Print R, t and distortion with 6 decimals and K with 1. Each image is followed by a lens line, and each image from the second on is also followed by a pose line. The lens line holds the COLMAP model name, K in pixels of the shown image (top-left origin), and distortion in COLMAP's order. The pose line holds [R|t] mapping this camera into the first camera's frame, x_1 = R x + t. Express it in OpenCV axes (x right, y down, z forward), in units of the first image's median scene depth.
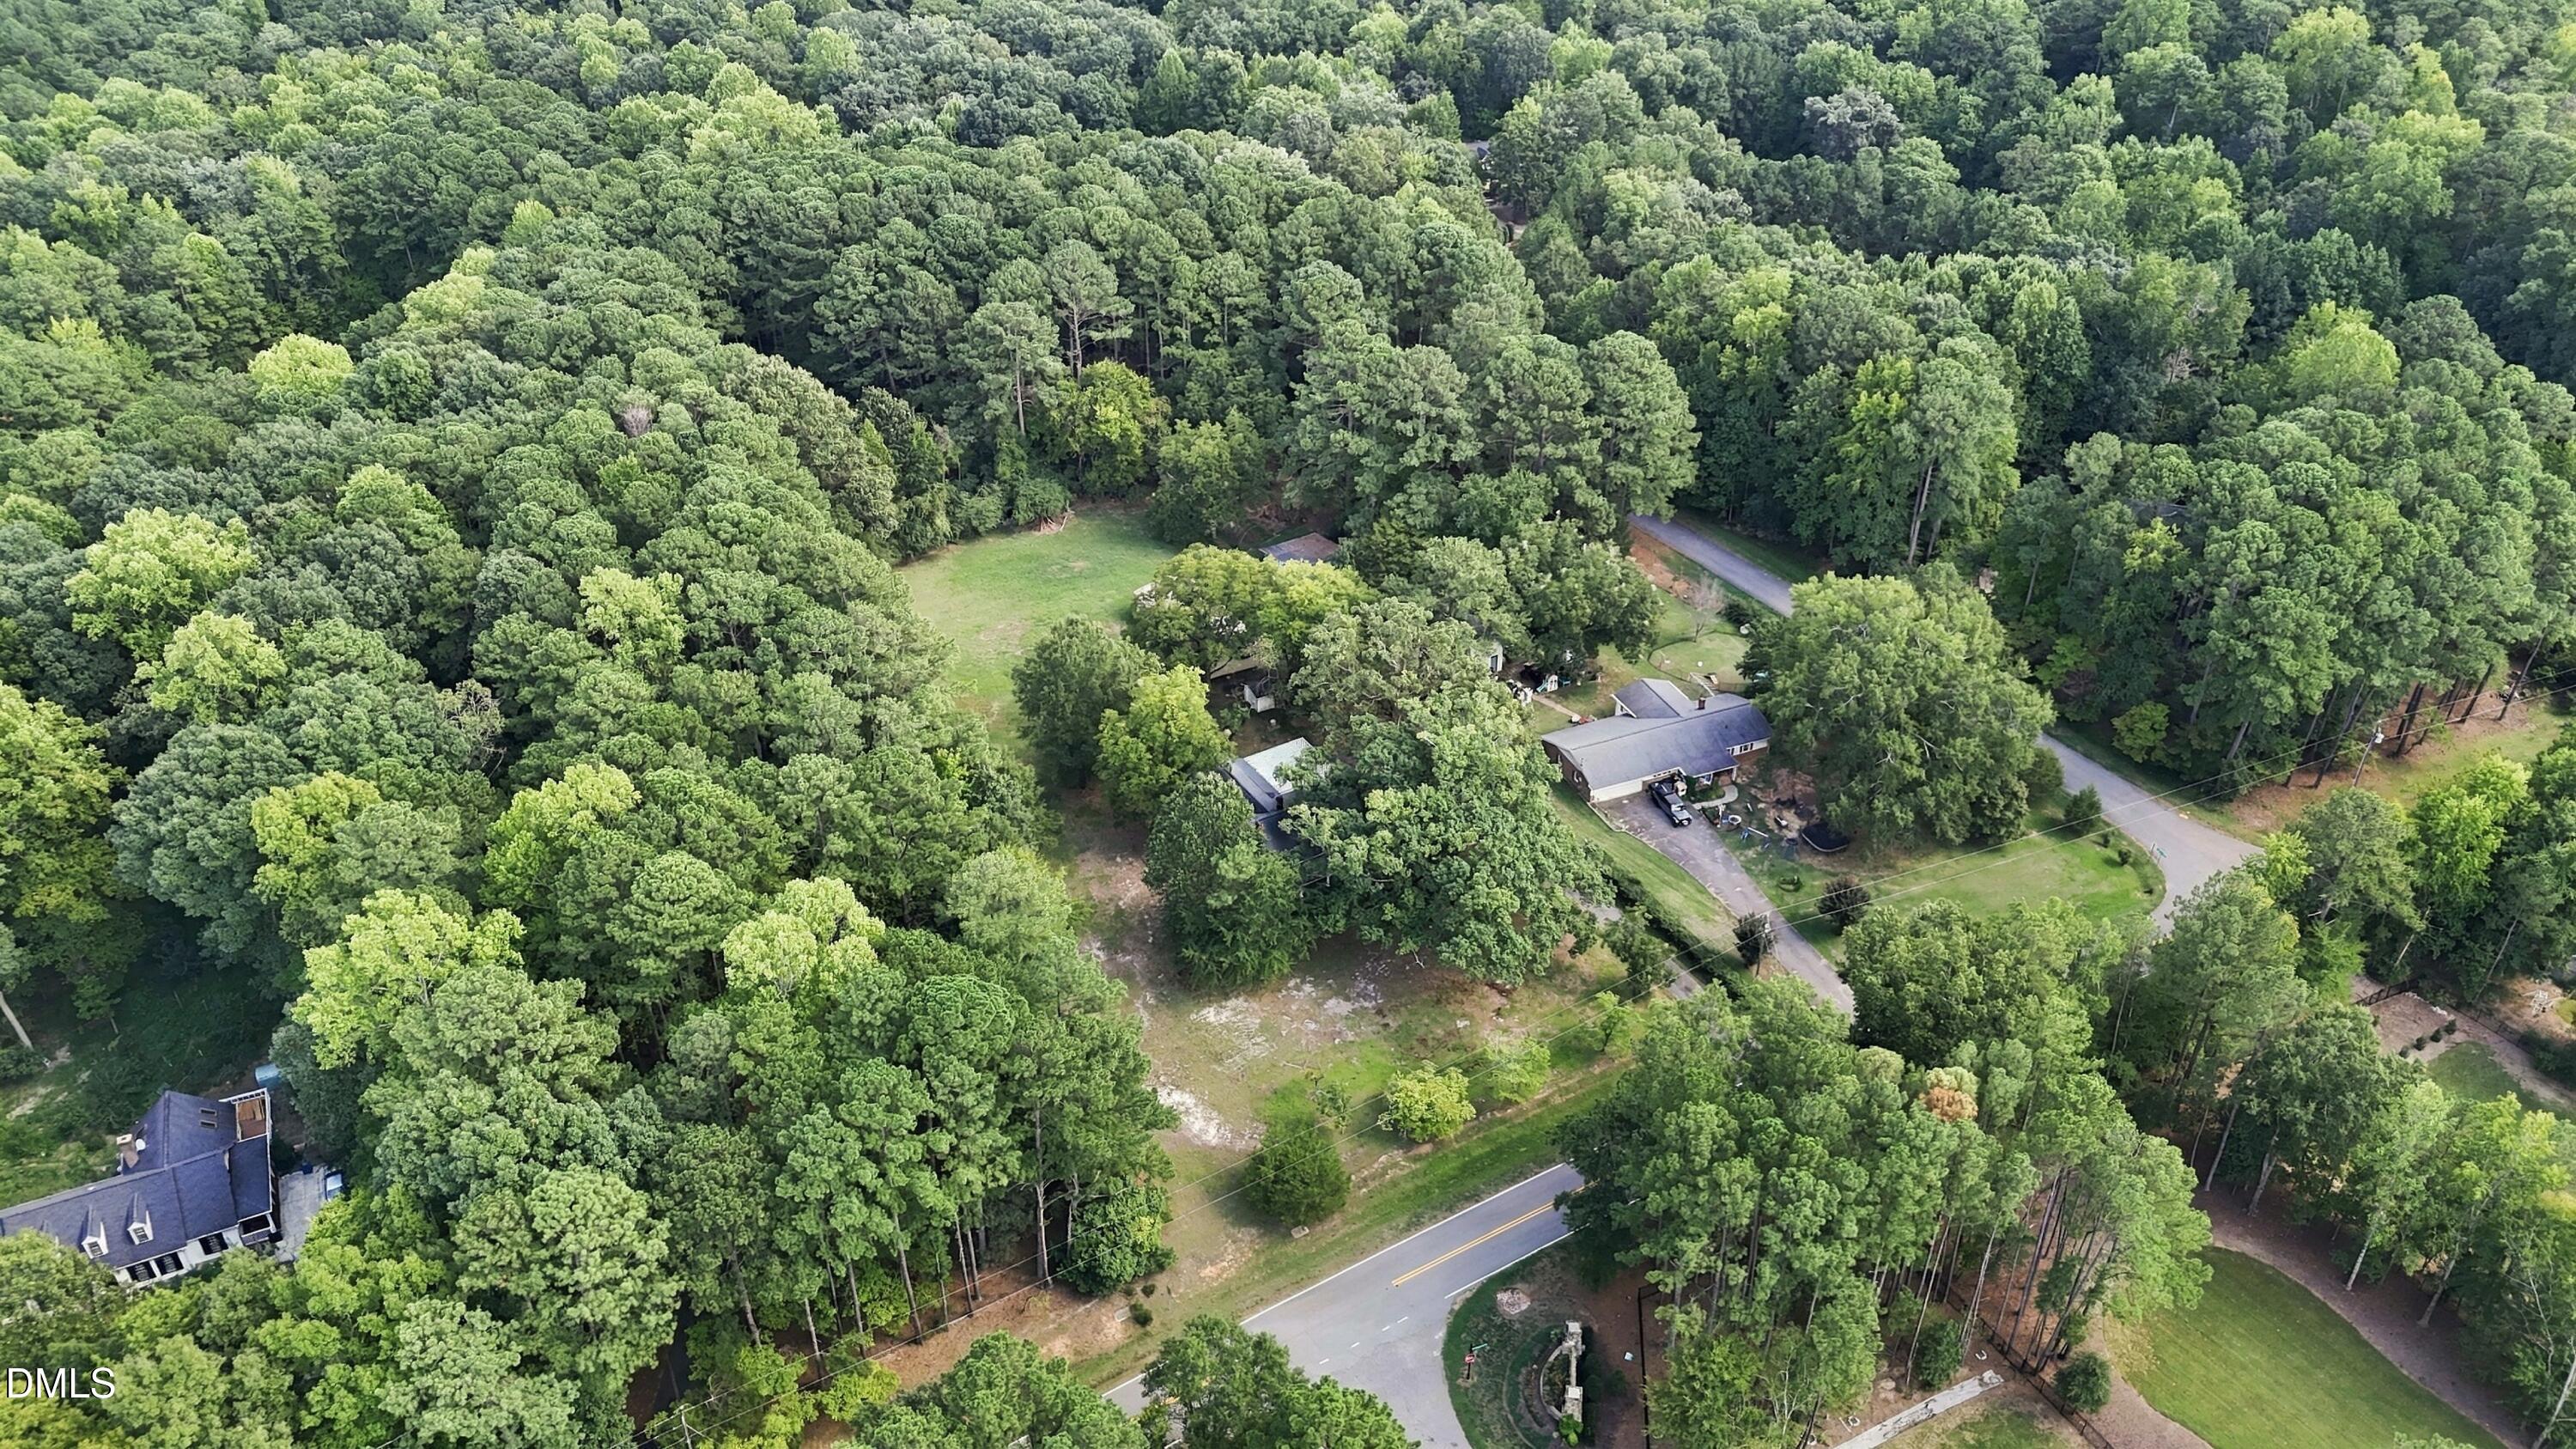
lens RADIAL K [[1891.3, 0, 1288.0], [0, 1891.3, 724.5], [0, 0, 1]] dist [0.067082, -0.062083]
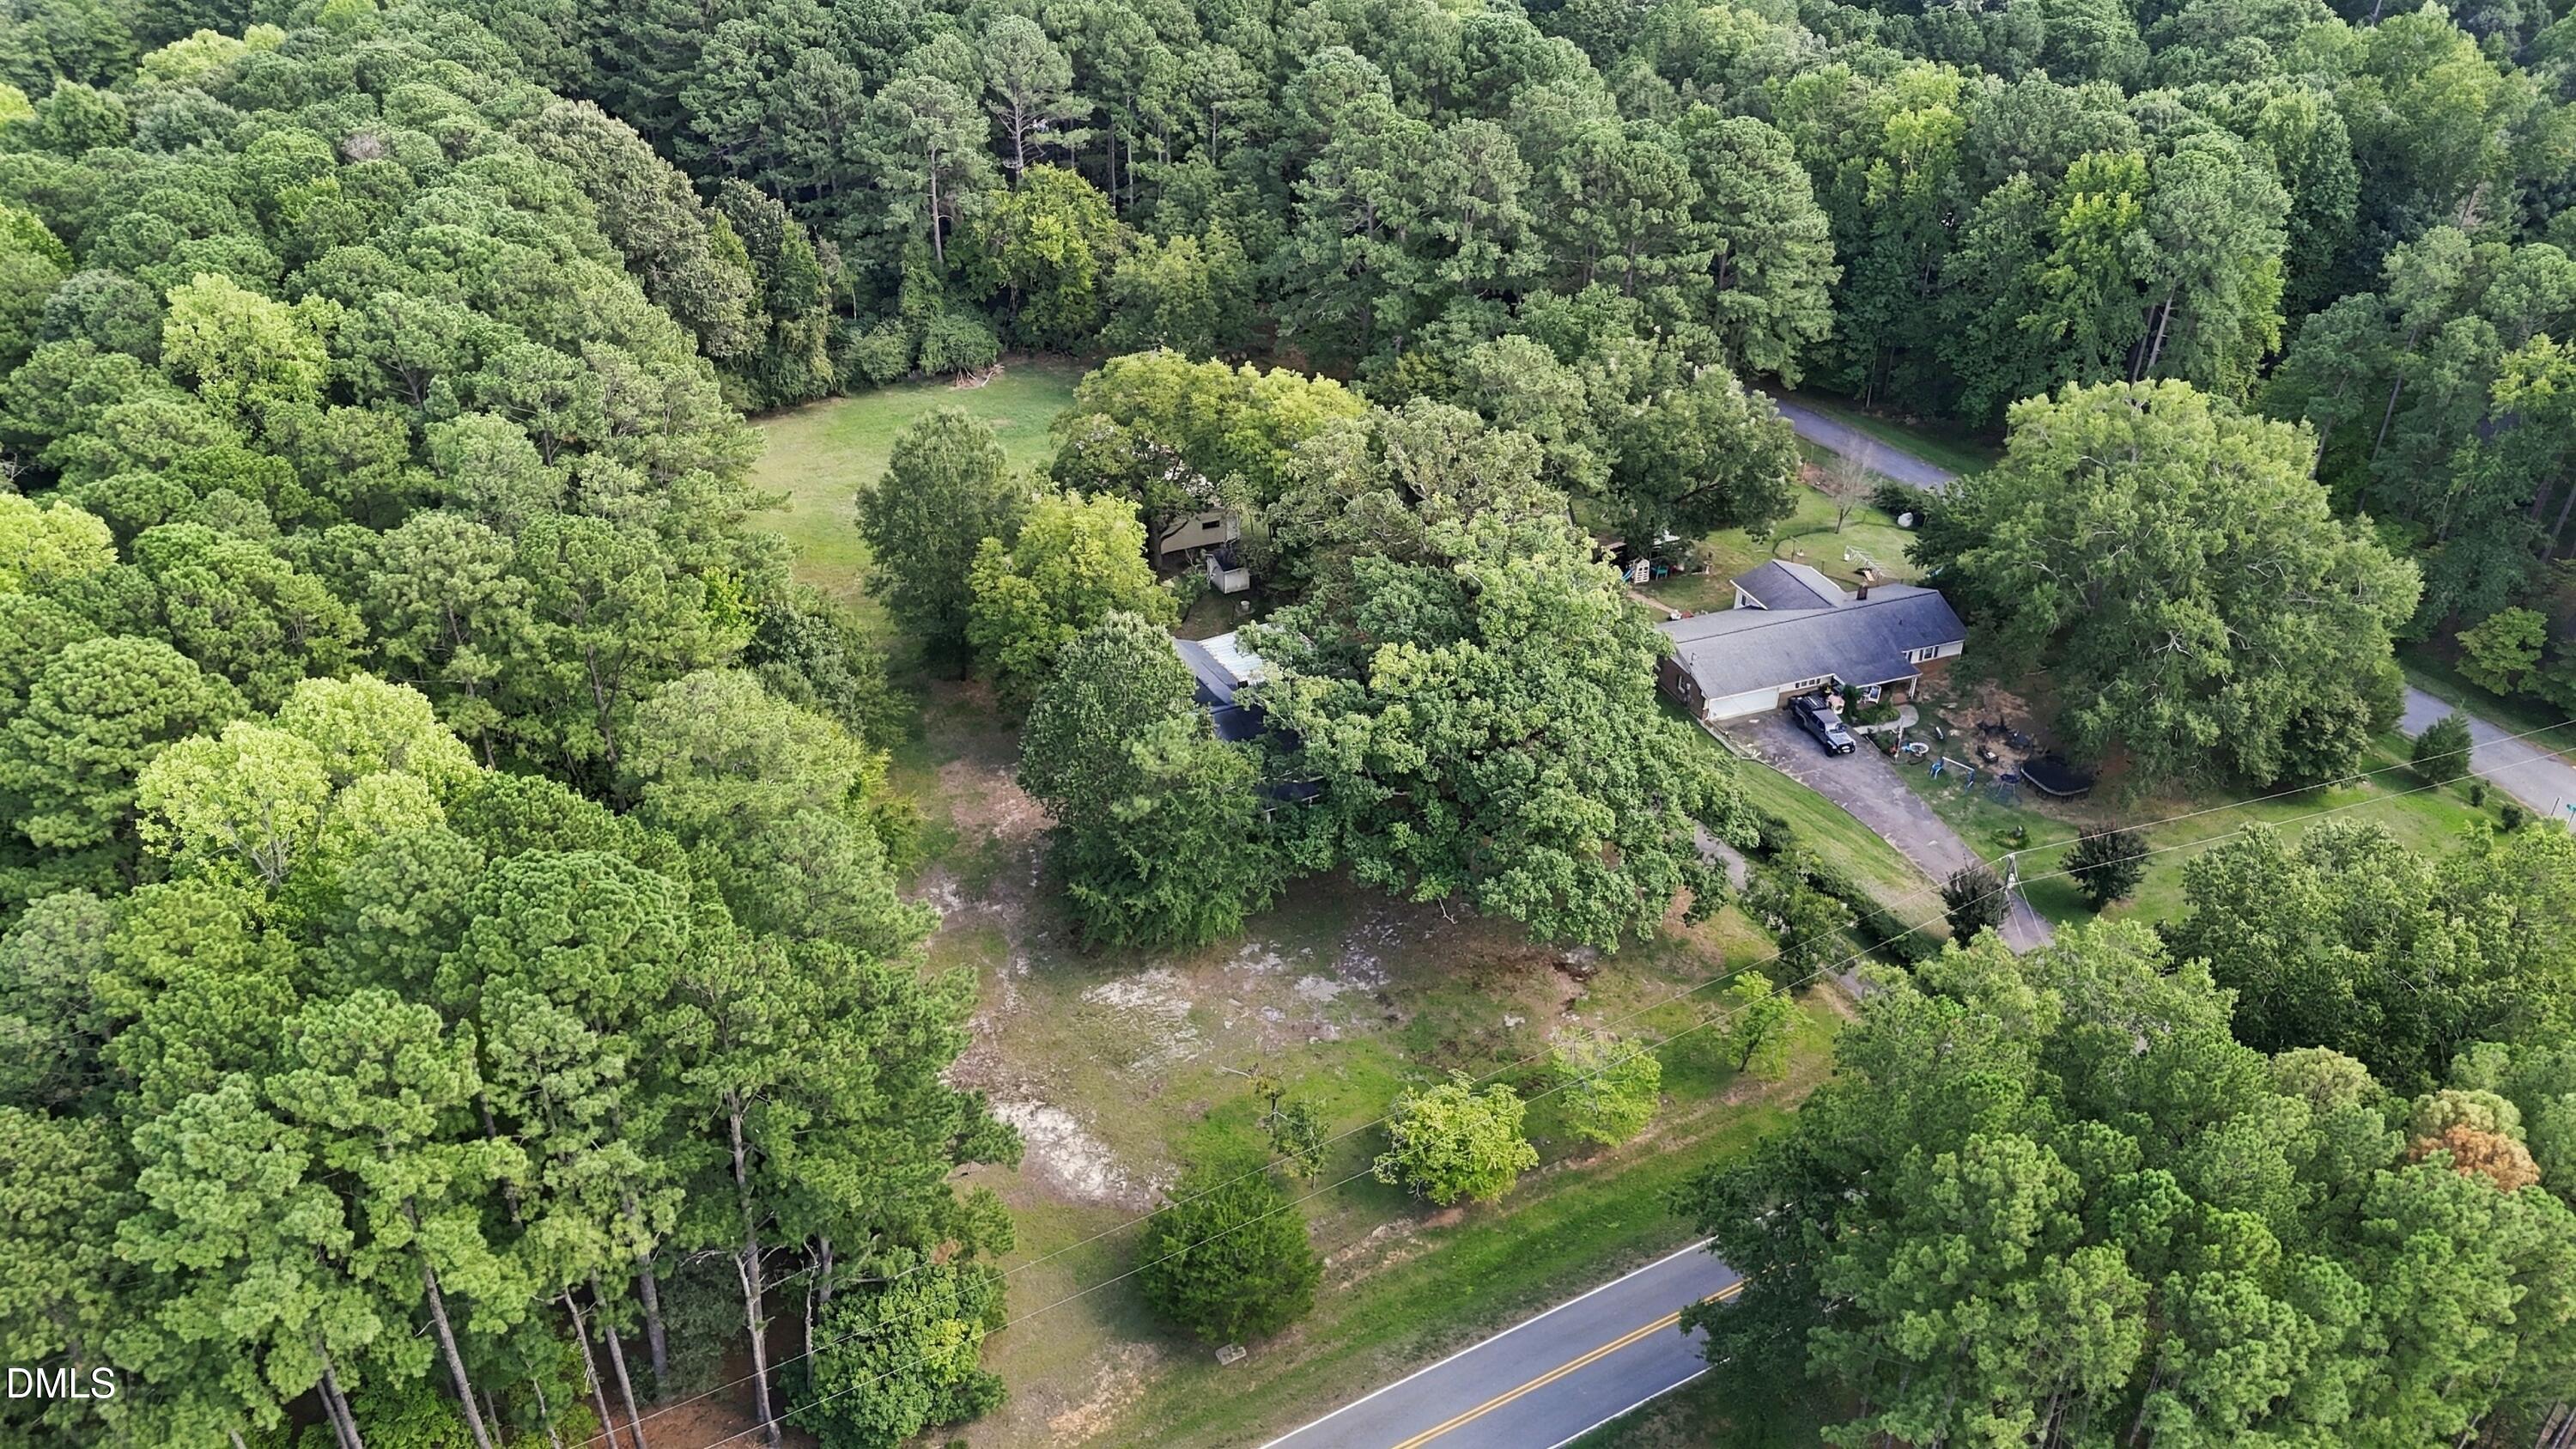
lens RADIAL K [[1896.8, 0, 1289.7], [0, 1896.8, 725.9], [0, 0, 1]] dist [0.032376, -0.004235]
pose [[0.999425, 0.032241, -0.010487, 0.018982], [-0.032649, 0.998610, -0.041385, 0.078373], [0.009138, 0.041703, 0.999088, 0.325426]]
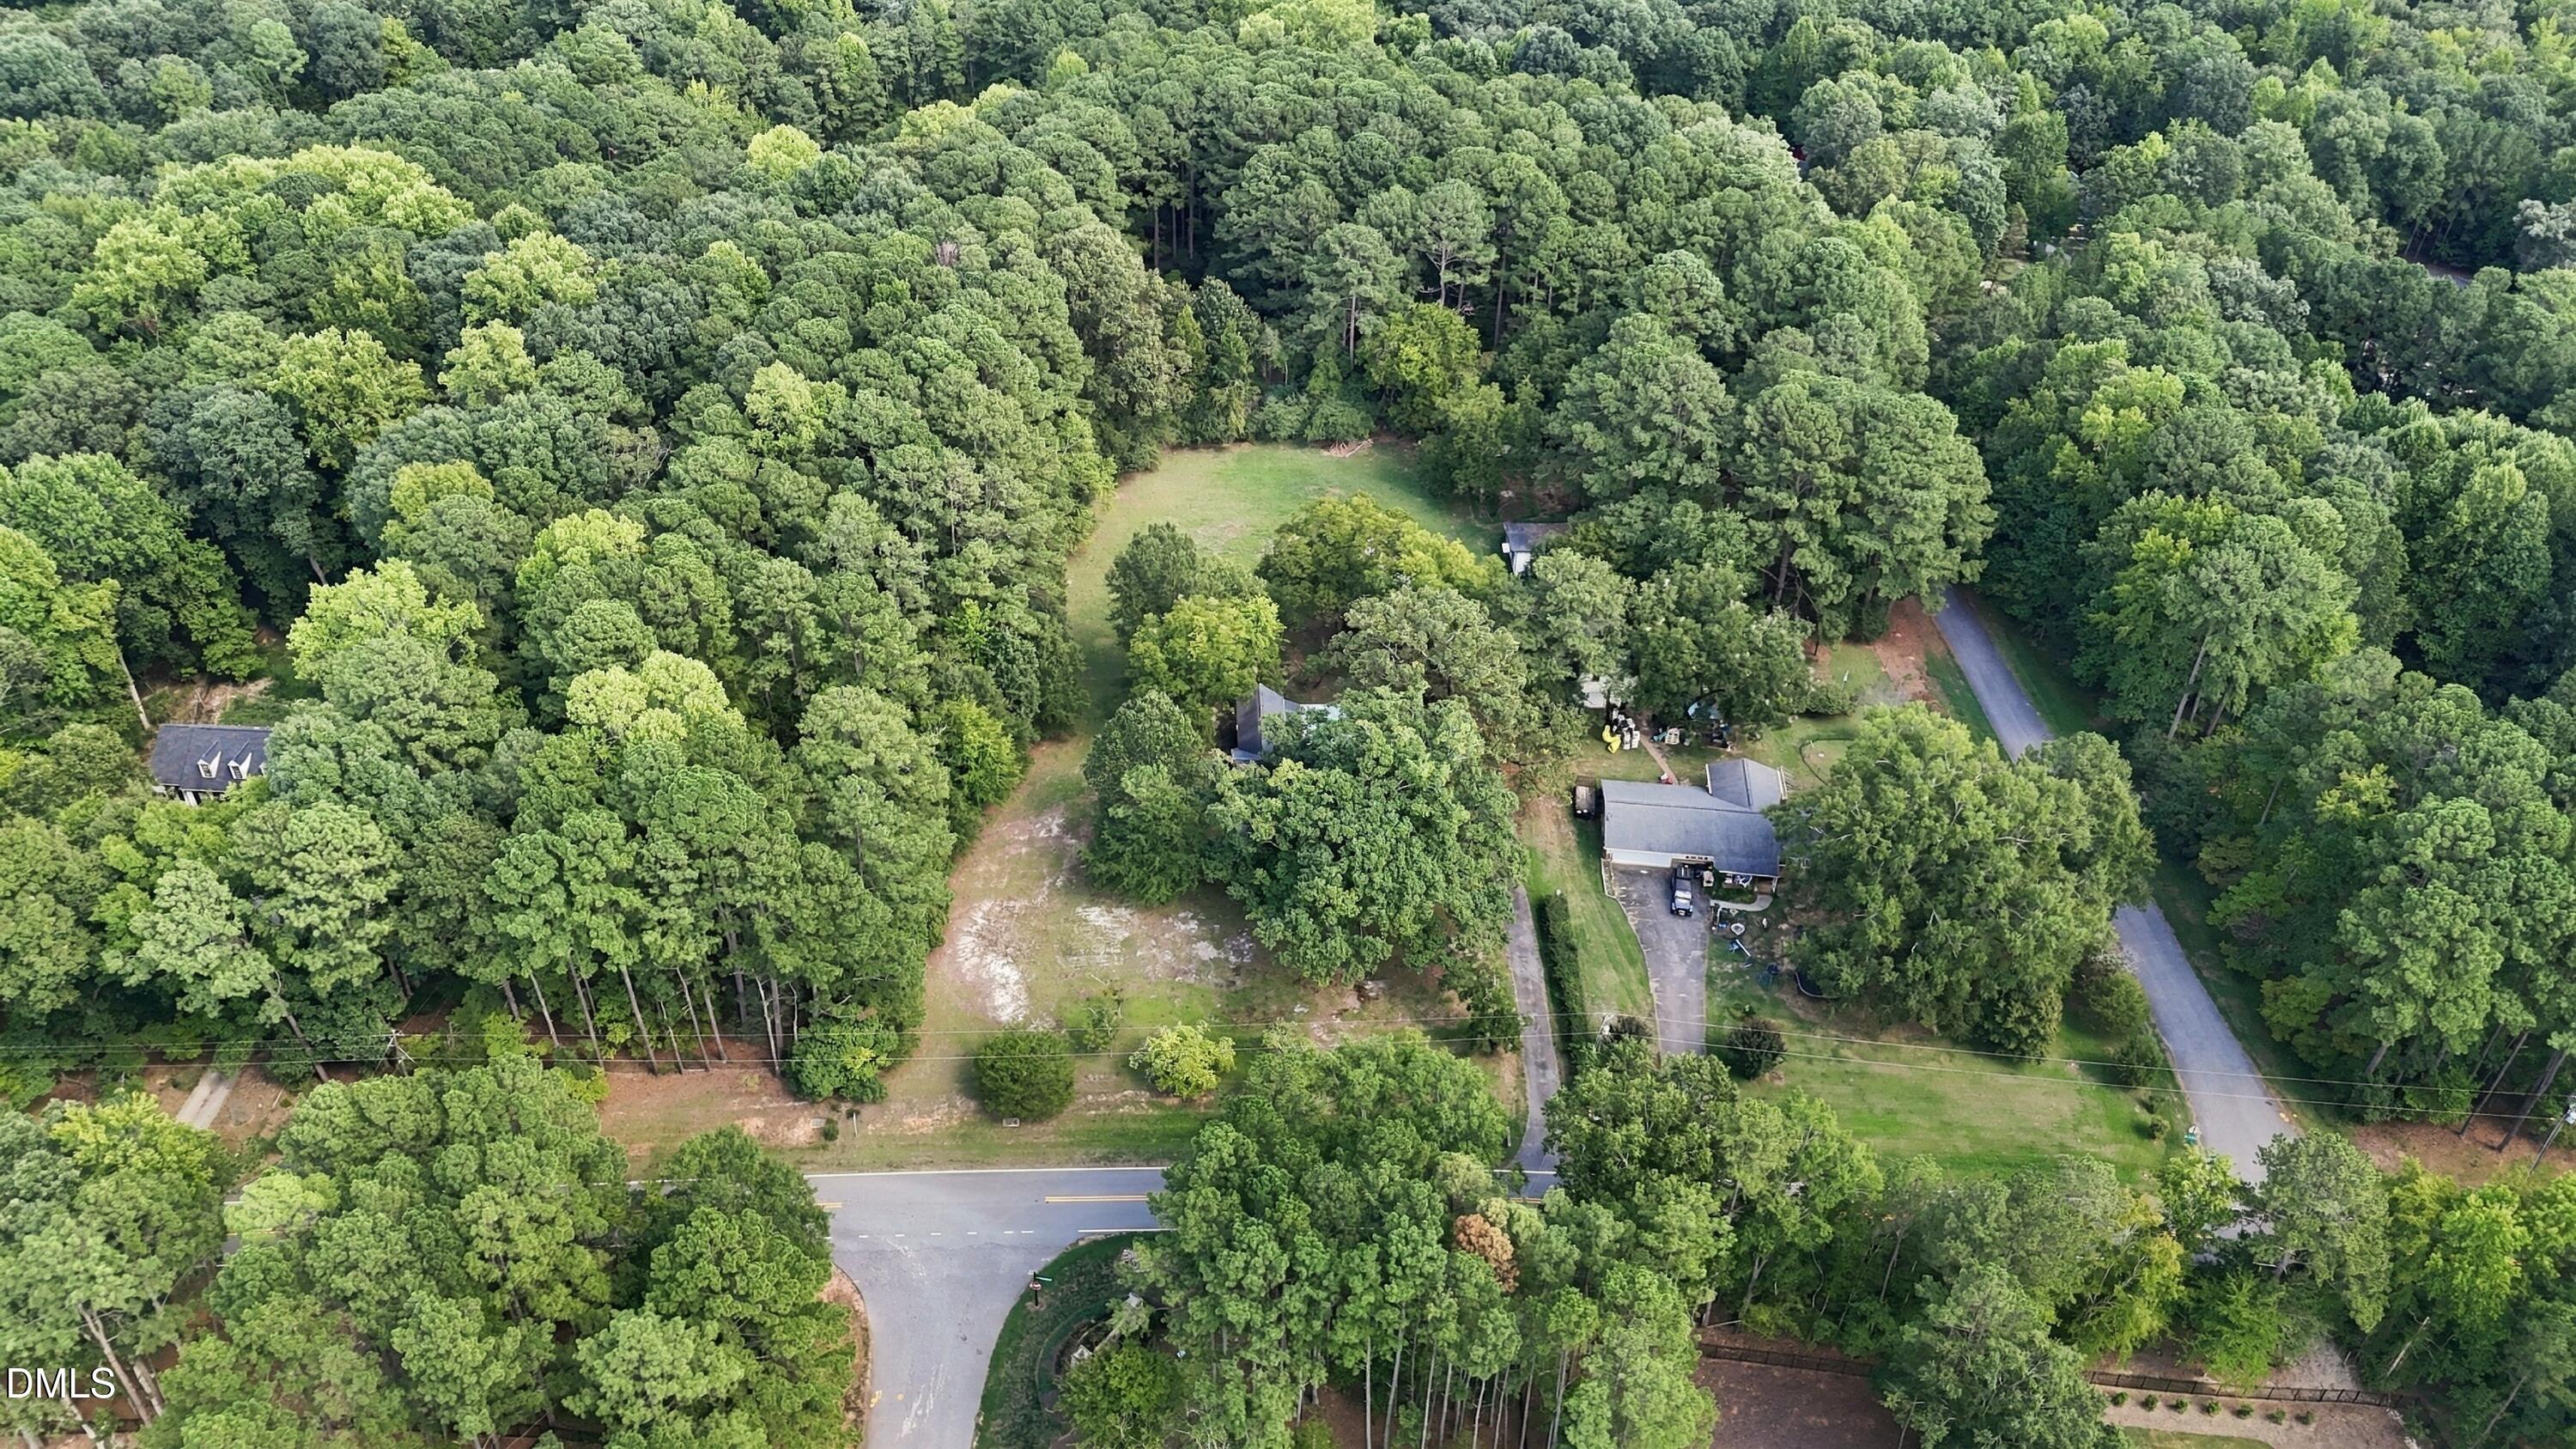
lens RADIAL K [[1891.3, 0, 1288.0], [0, 1891.3, 724.5], [0, 0, 1]] dist [0.067082, -0.062083]
pose [[0.872850, 0.307070, -0.379264, 0.366973], [-0.293970, 0.951220, 0.093601, -0.066010], [0.389506, 0.029793, 0.920542, 0.071135]]
